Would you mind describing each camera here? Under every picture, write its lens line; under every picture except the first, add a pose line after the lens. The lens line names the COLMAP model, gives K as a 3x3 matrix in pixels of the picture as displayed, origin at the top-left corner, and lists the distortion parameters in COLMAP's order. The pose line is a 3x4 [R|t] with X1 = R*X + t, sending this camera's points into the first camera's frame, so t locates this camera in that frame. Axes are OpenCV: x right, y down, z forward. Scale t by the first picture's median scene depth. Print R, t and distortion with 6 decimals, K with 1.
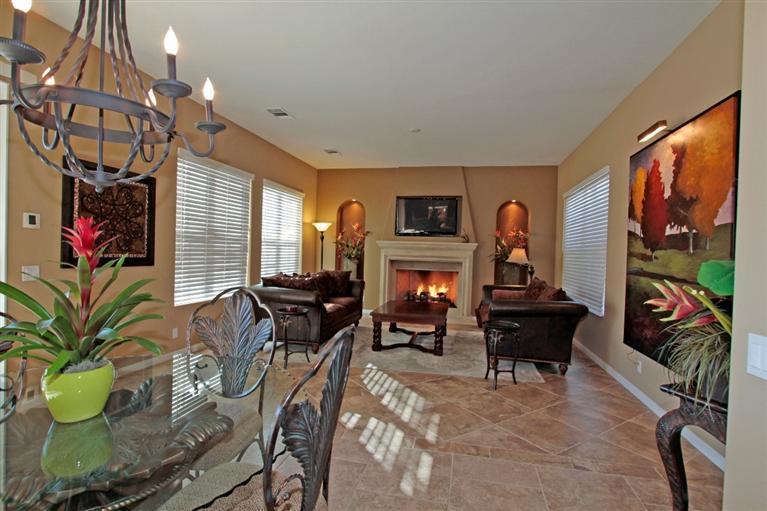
lens RADIAL K [[373.5, 0, 389.3], [0, 373.5, 256.9], [0, 0, 1]] dist [-0.004749, 0.000551]
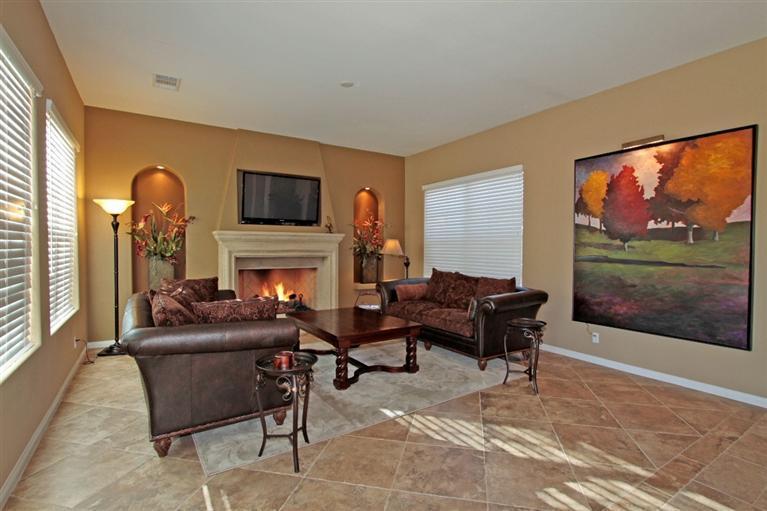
lens RADIAL K [[378.9, 0, 385.8], [0, 378.9, 256.4], [0, 0, 1]] dist [-0.005255, -0.000753]
pose [[0.709560, -0.045190, 0.703194, -0.586516], [0.025524, 0.998935, 0.038440, -0.028320], [-0.704182, -0.009327, 0.709958, 0.554494]]
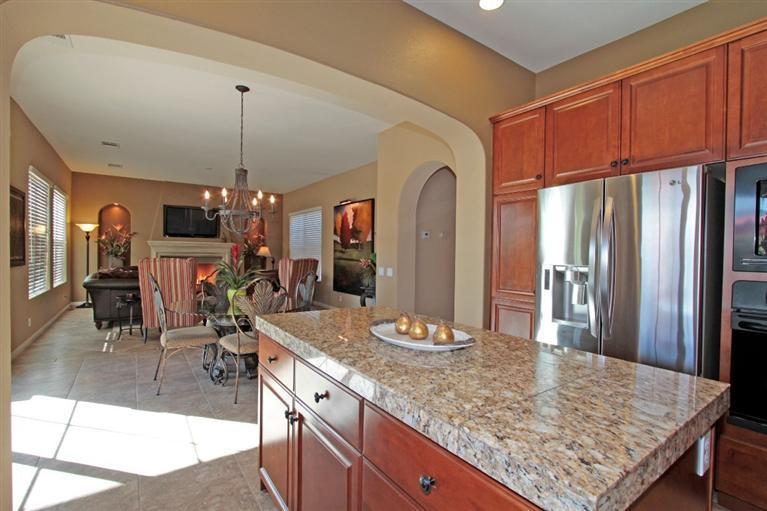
lens RADIAL K [[356.8, 0, 383.5], [0, 356.8, 255.5], [0, 0, 1]] dist [-0.009805, 0.000086]
pose [[0.674021, -0.026591, 0.738233, -0.712488], [0.014820, 0.999638, 0.022475, -0.019006], [-0.738563, -0.004208, 0.674171, -0.638078]]
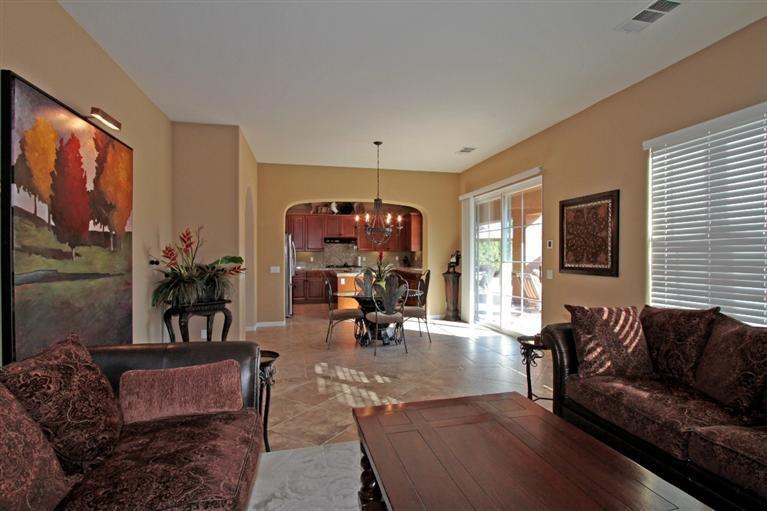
lens RADIAL K [[373.5, 0, 389.3], [0, 373.5, 256.9], [0, 0, 1]] dist [-0.004749, 0.000551]
pose [[-0.898169, -0.028182, -0.438745, 0.364613], [-0.031897, 0.999491, 0.001098, -0.013049], [0.438491, 0.014981, -0.898611, 1.671788]]
